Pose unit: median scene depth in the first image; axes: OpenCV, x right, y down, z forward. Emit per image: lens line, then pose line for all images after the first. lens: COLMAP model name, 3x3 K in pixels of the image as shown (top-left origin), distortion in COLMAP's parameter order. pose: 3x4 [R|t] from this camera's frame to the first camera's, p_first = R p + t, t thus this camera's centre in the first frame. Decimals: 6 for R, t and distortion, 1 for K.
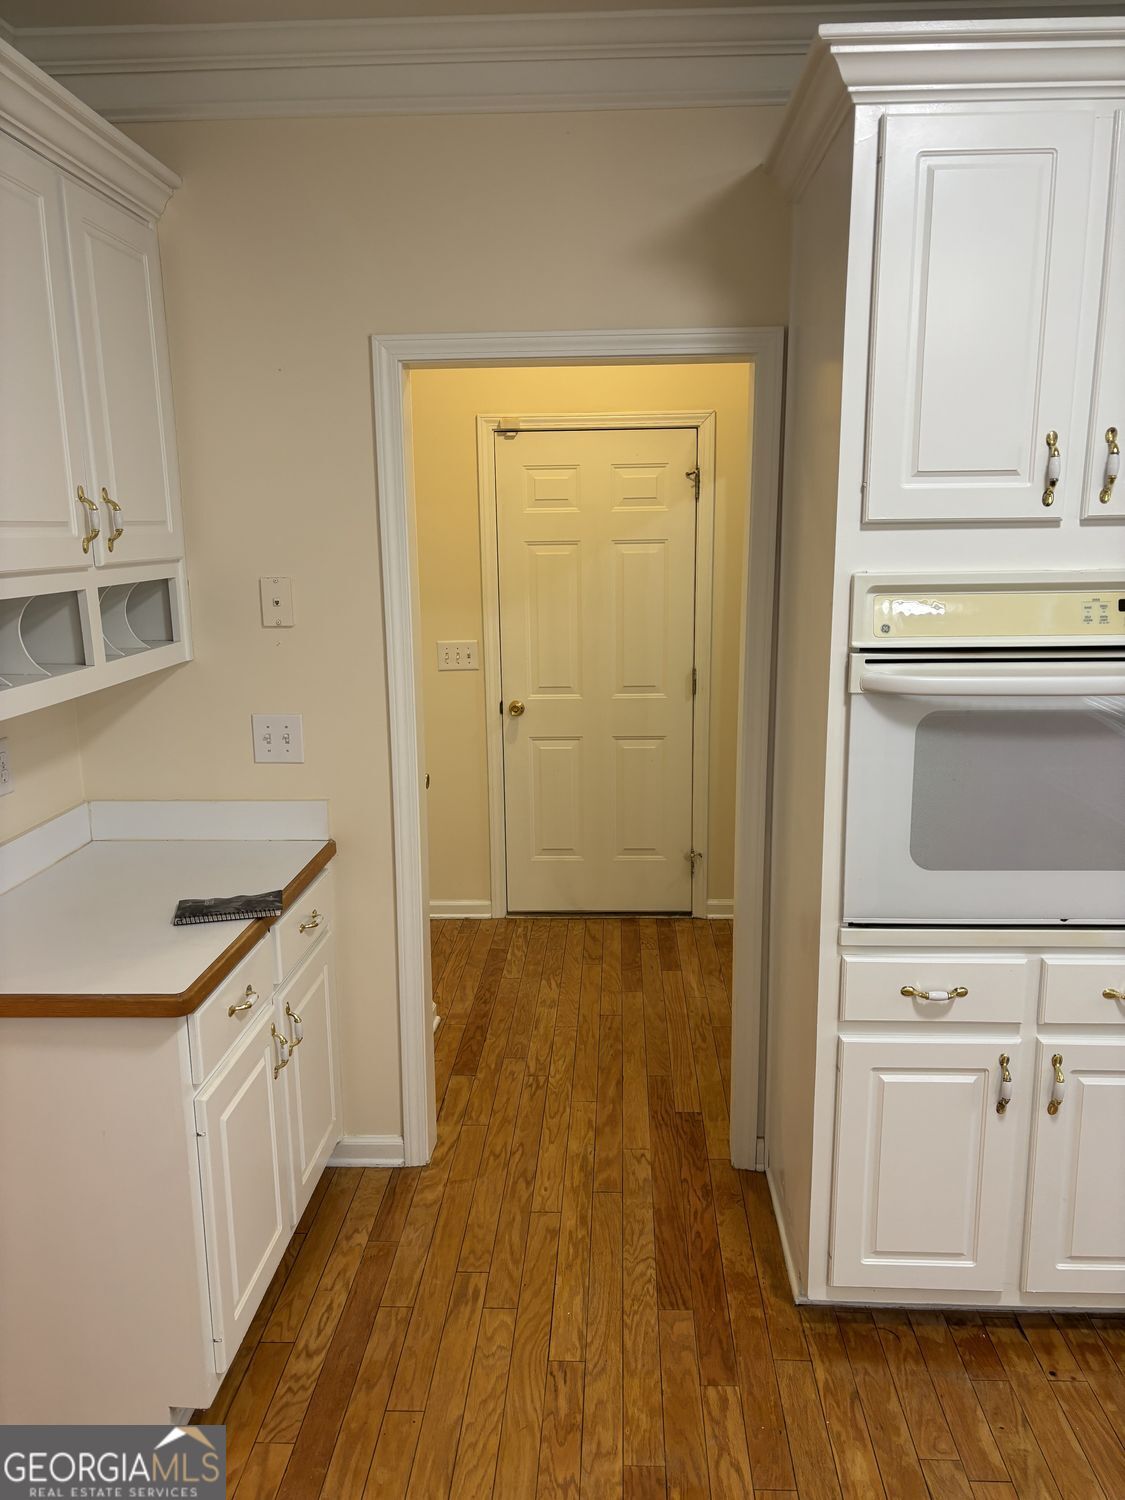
lens RADIAL K [[1118.3, 0, 559.0], [0, 1118.3, 758.8], [0, 0, 1]] dist [0.047623, -0.056643]
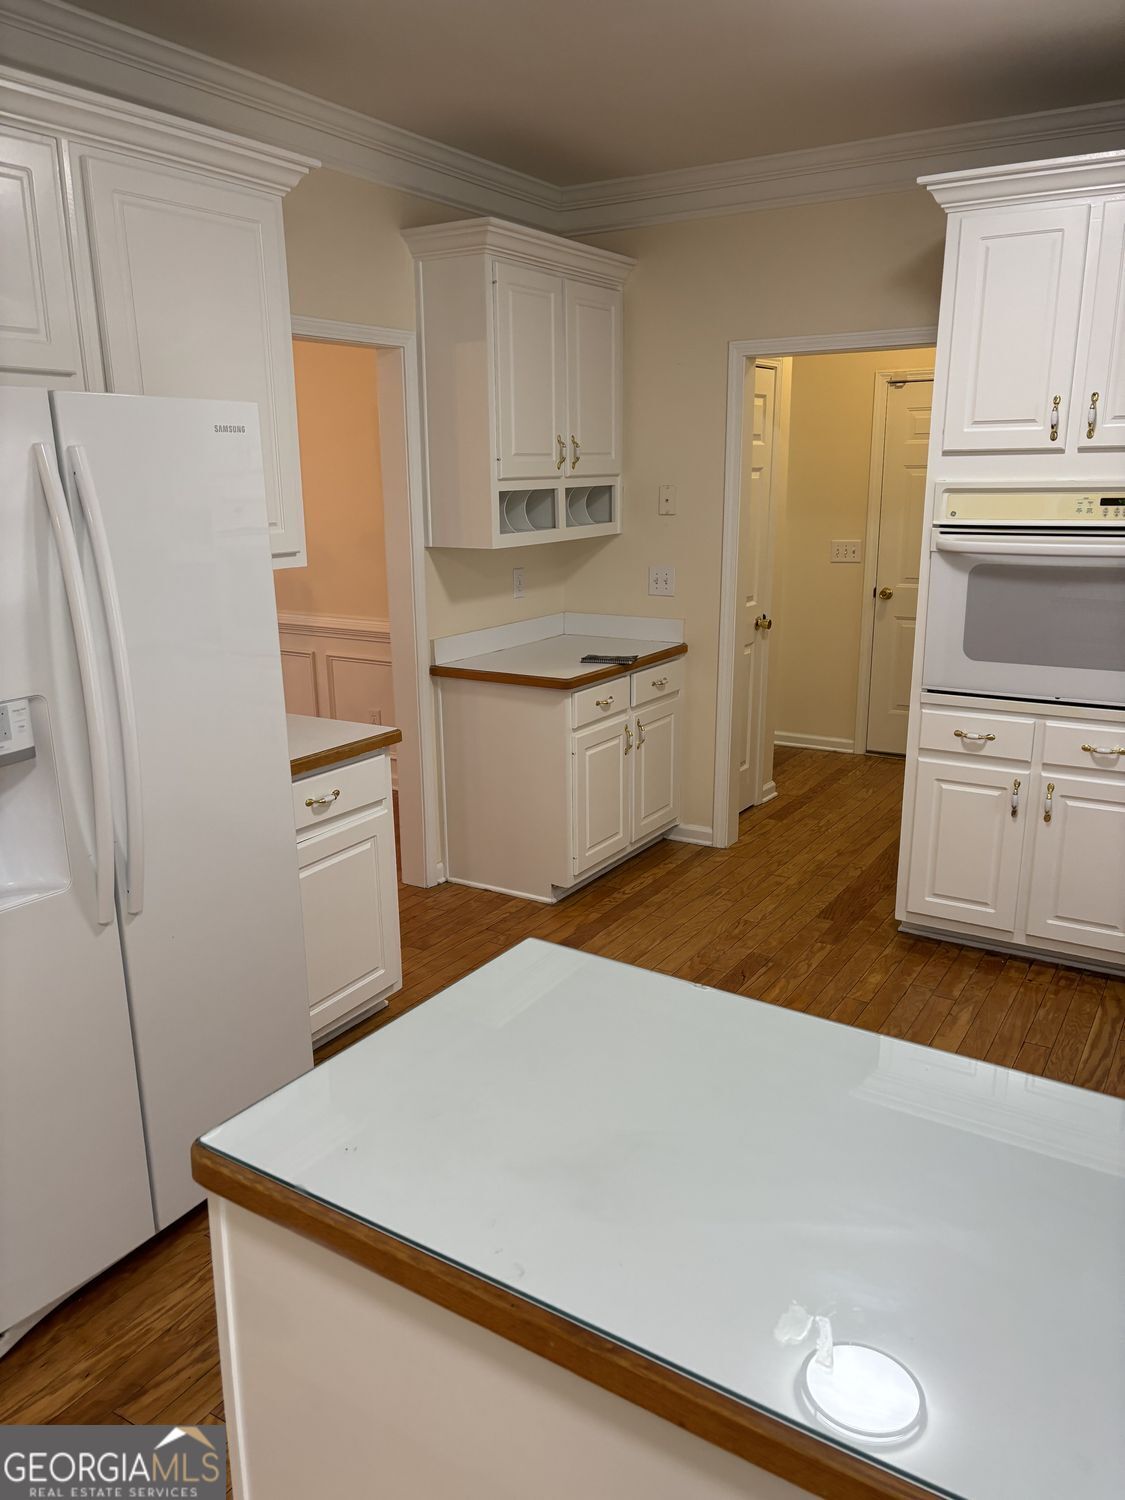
lens RADIAL K [[1118.3, 0, 559.0], [0, 1118.3, 758.8], [0, 0, 1]] dist [0.047623, -0.056643]
pose [[0.874675, 0.125105, -0.468287, 0.563311], [-0.098030, 0.991811, 0.081864, 0.159878], [0.474694, -0.025698, 0.879776, -0.745238]]
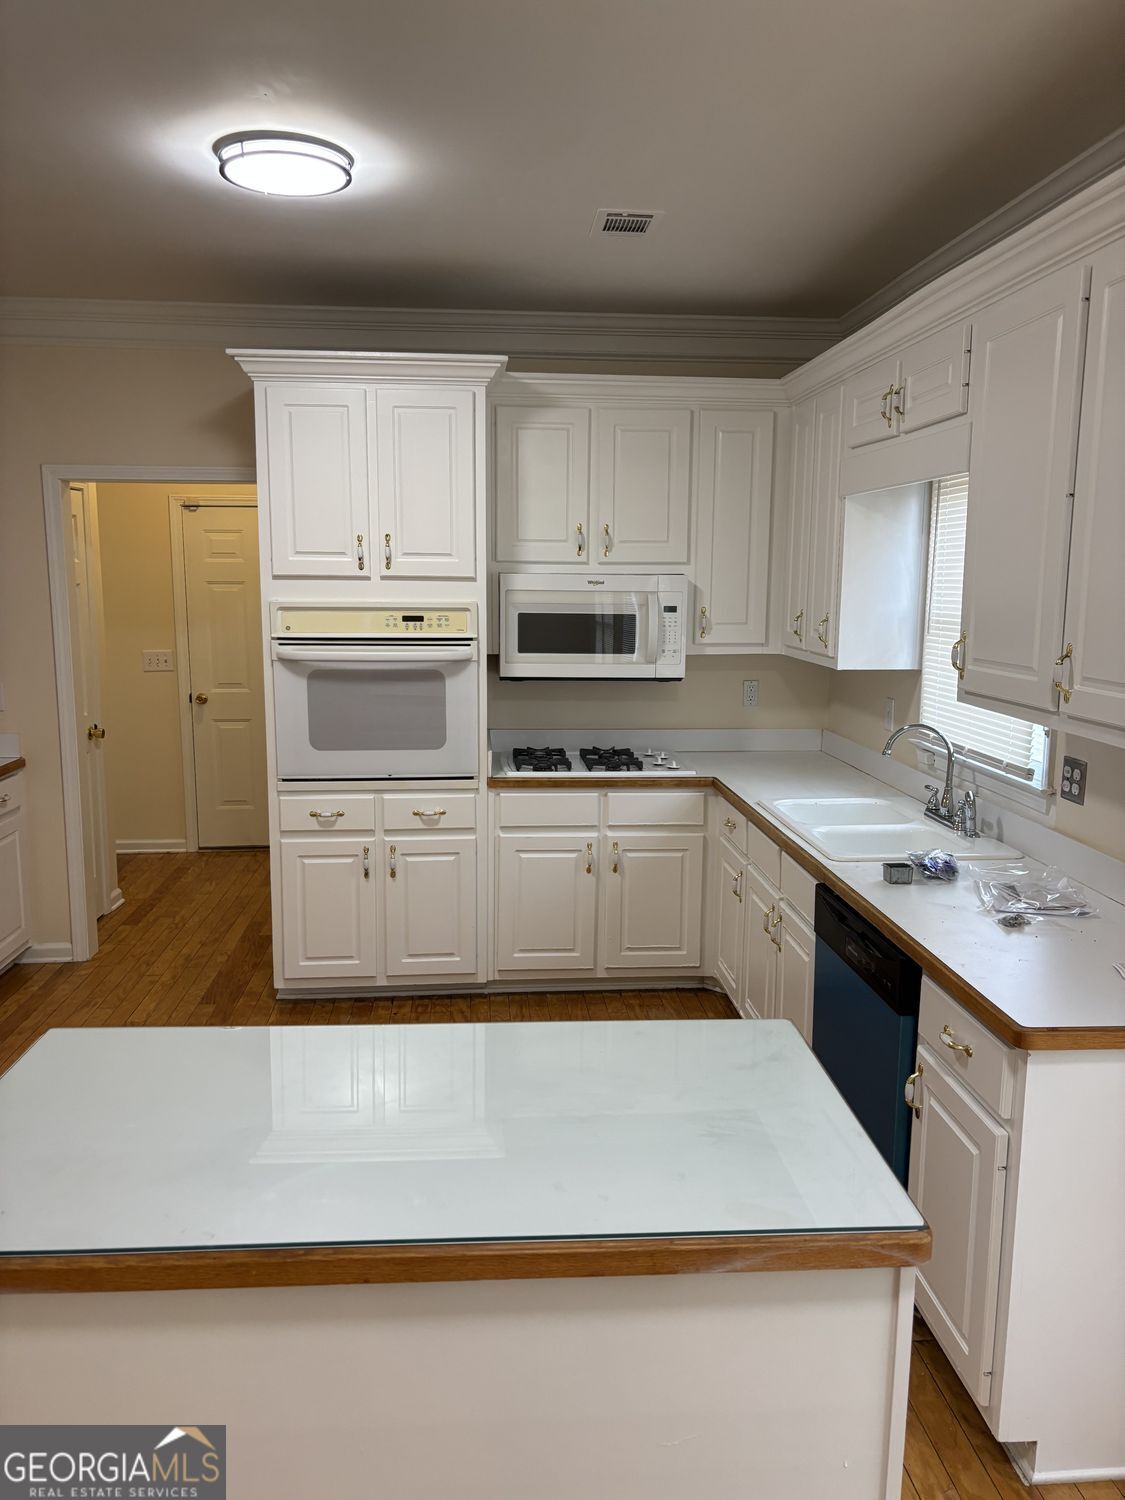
lens RADIAL K [[1122.2, 0, 562.5], [0, 1122.2, 750.0], [0, 0, 1]] dist [0.061865, -0.121289]
pose [[0.991233, -0.003879, 0.132070, 0.467163], [0.009842, 0.998960, -0.044525, 0.181155], [-0.131760, 0.045435, 0.990240, -0.969721]]
